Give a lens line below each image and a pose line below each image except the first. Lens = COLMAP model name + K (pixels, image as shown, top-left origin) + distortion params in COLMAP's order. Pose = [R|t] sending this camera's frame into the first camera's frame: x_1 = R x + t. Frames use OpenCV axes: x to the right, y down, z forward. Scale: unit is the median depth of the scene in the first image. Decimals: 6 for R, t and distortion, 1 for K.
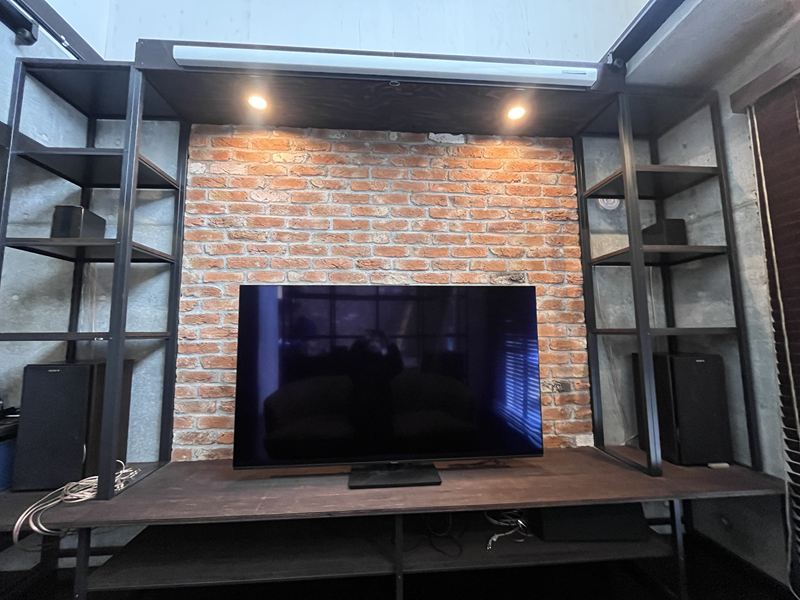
lens RADIAL K [[324.7, 0, 400.4], [0, 324.7, 299.9], [0, 0, 1]] dist [0.001327, -0.001159]
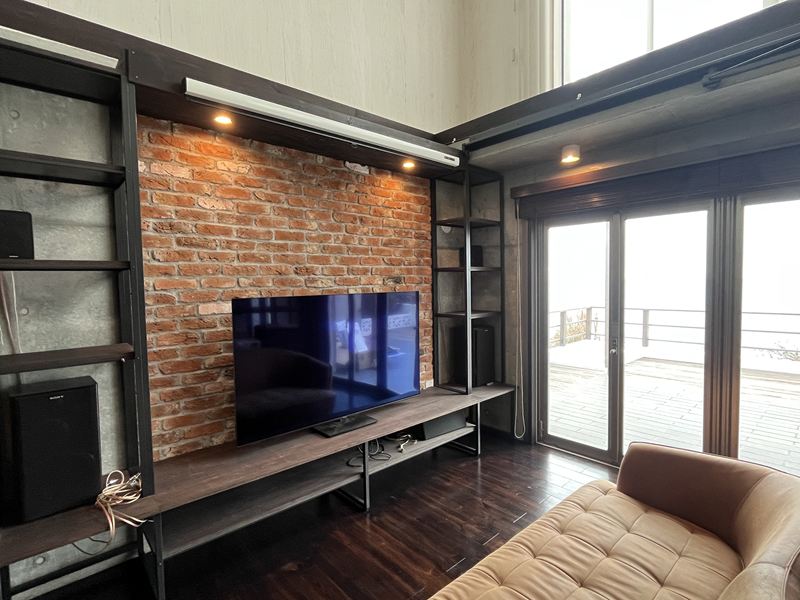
lens RADIAL K [[399.2, 0, 399.1], [0, 399.2, 300.5], [0, 0, 1]] dist [0.002750, 0.000586]
pose [[0.793834, -0.033381, 0.607218, -0.715228], [-0.049453, 0.991642, 0.119165, -0.192610], [-0.606121, -0.124626, 0.785548, -0.386013]]
